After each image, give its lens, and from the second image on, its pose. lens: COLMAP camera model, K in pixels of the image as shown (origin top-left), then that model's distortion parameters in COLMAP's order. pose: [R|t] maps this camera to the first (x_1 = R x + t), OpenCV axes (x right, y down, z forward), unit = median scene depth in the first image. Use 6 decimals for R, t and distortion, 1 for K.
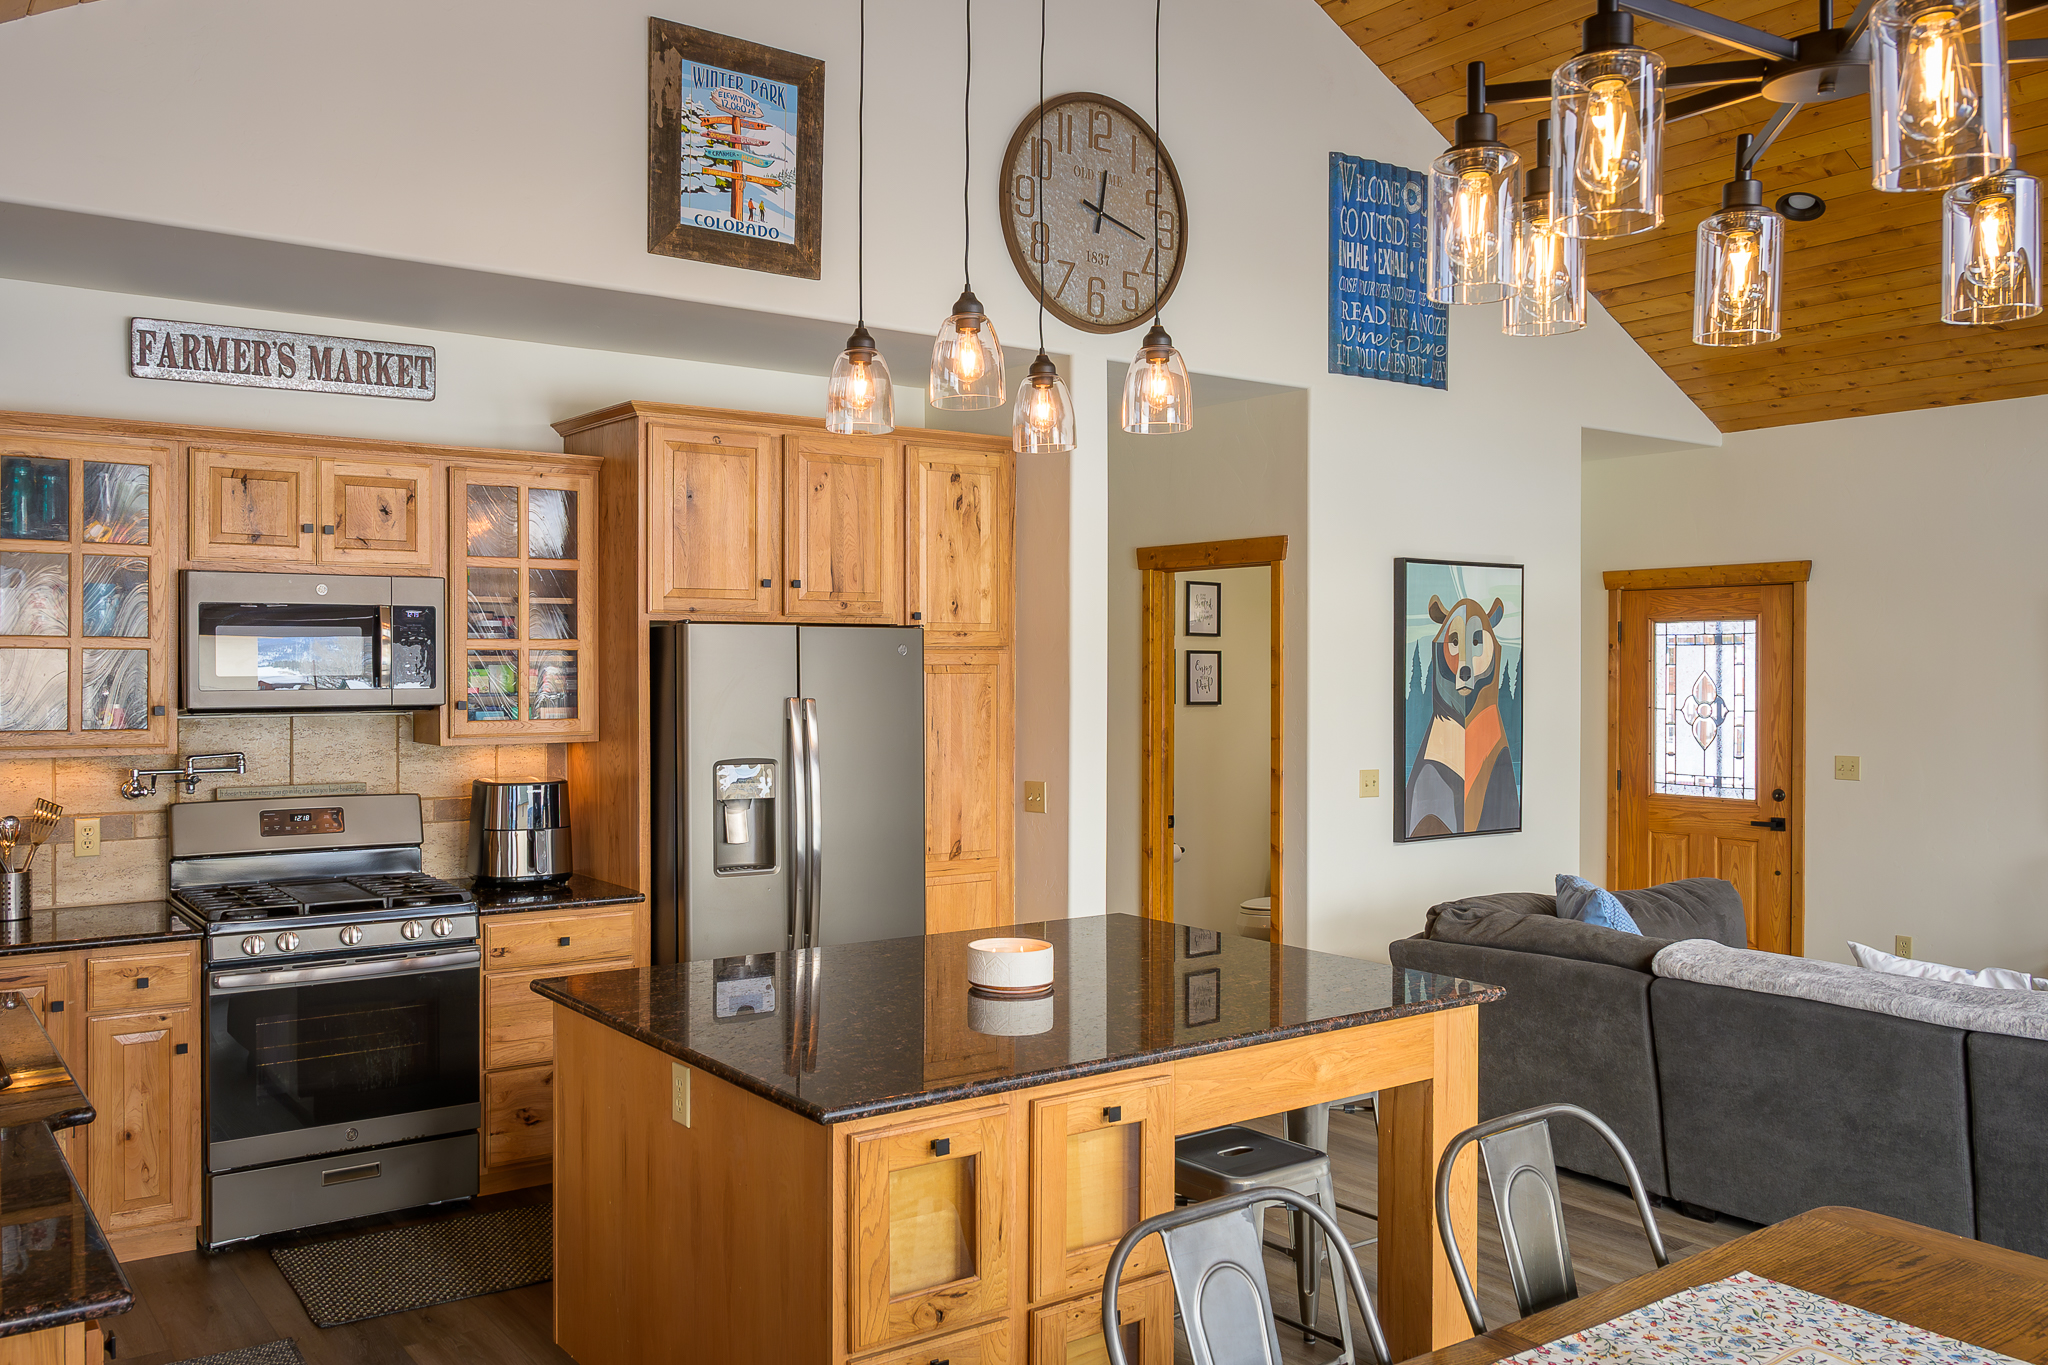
lens RADIAL K [[1583.5, 0, 1024.0], [0, 1583.5, 682.5], [0, 0, 1]] dist [-0.000819, 0.000856]
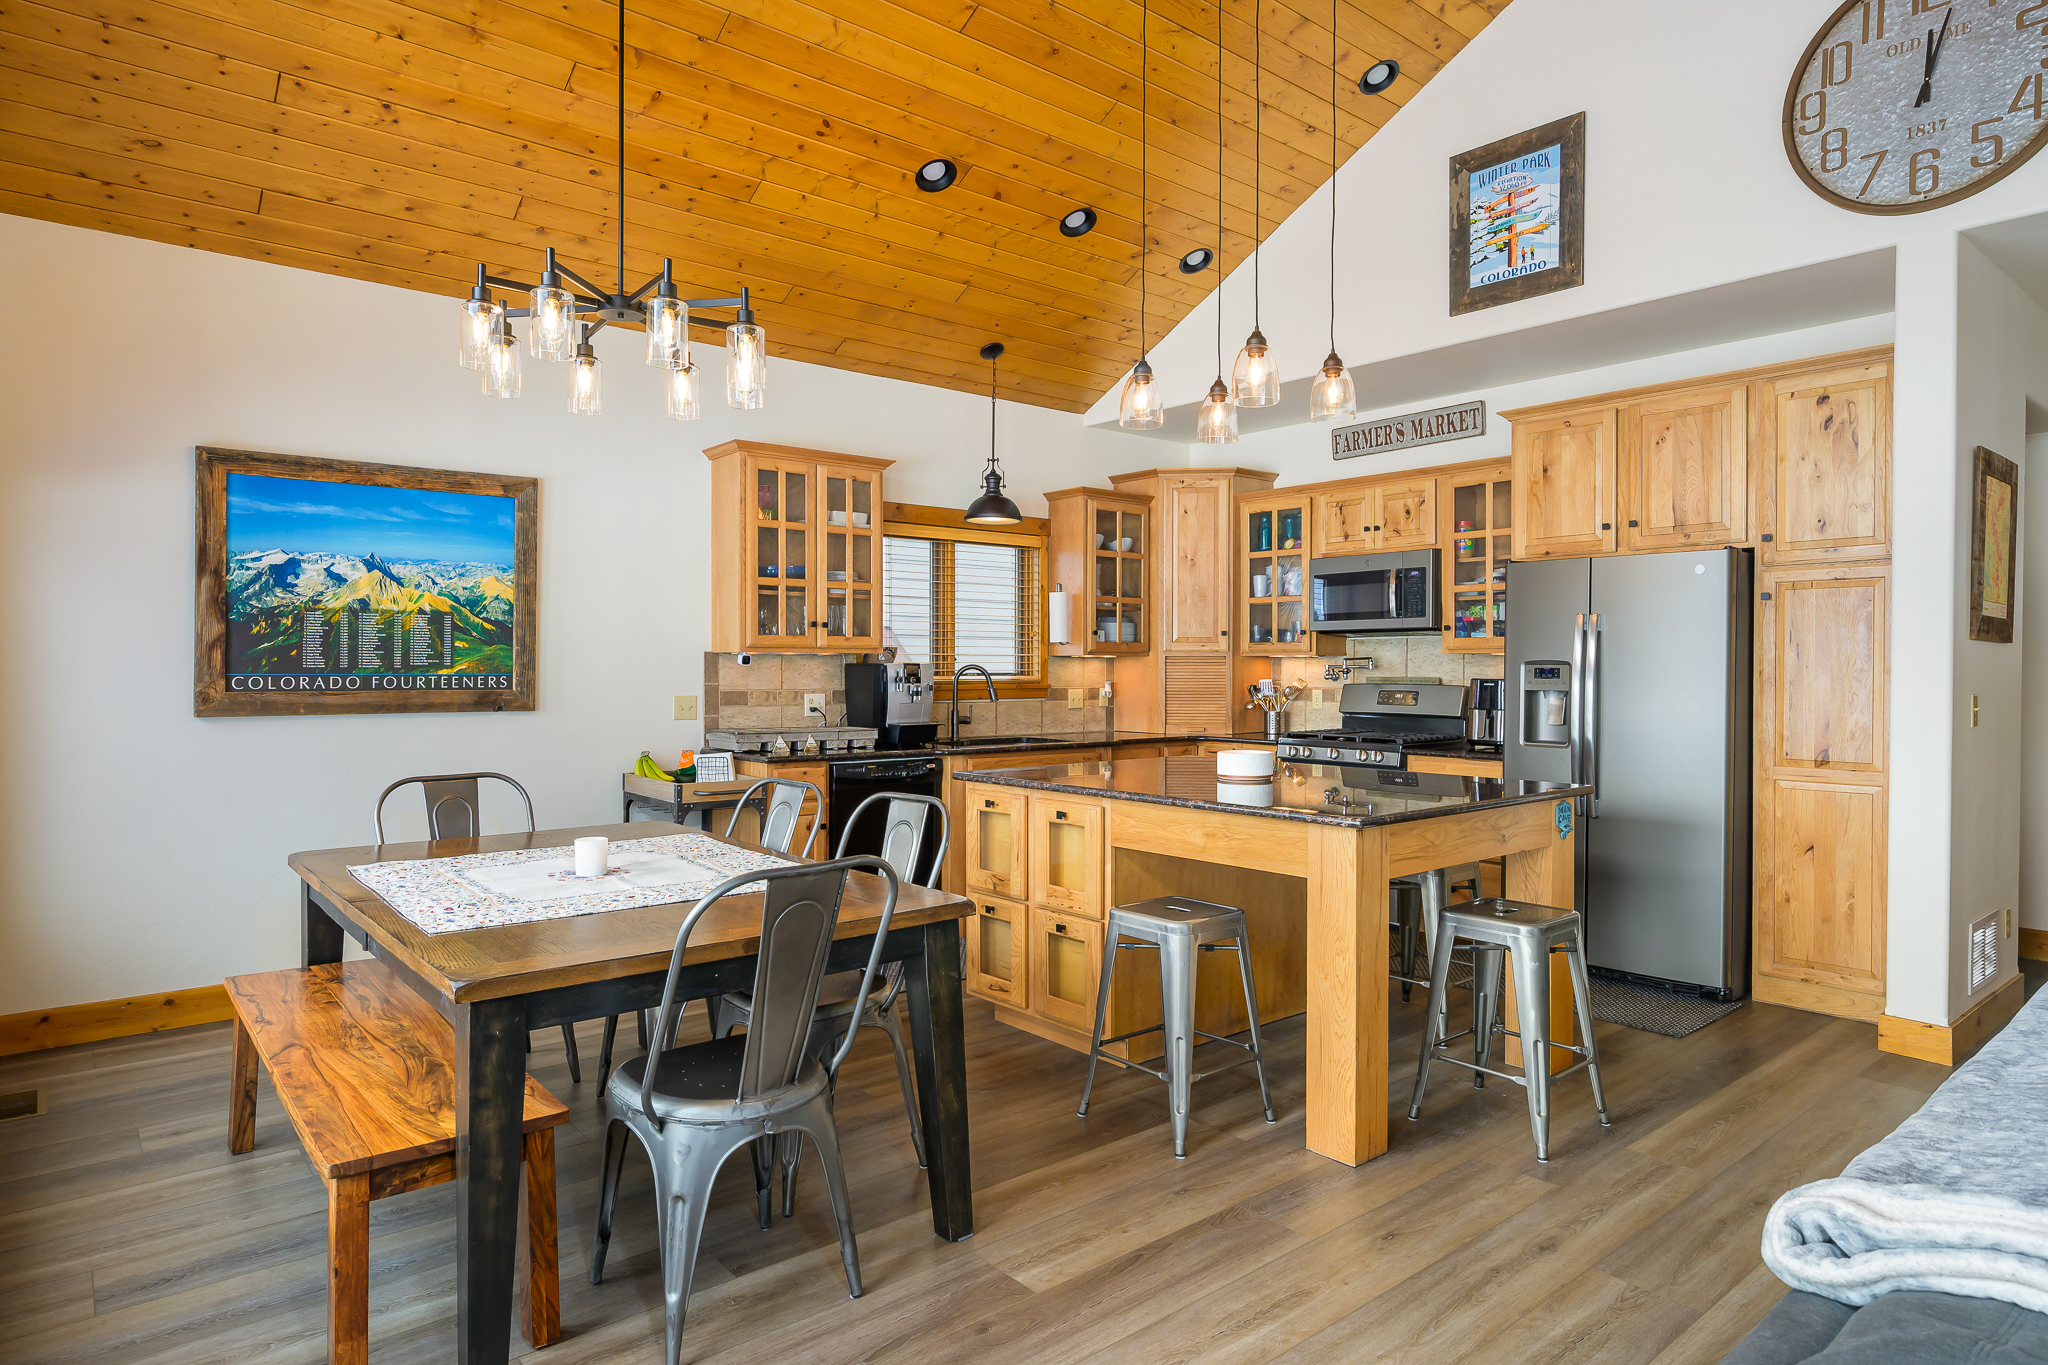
lens RADIAL K [[1180.3, 0, 1024.0], [0, 1180.3, 682.5], [0, 0, 1]] dist [0.002138, 0.001065]
pose [[0.093810, 0.011526, -0.995523, 0.789172], [-0.007395, 0.999913, 0.010880, 0.059807], [0.995563, 0.006341, 0.093887, 0.471250]]
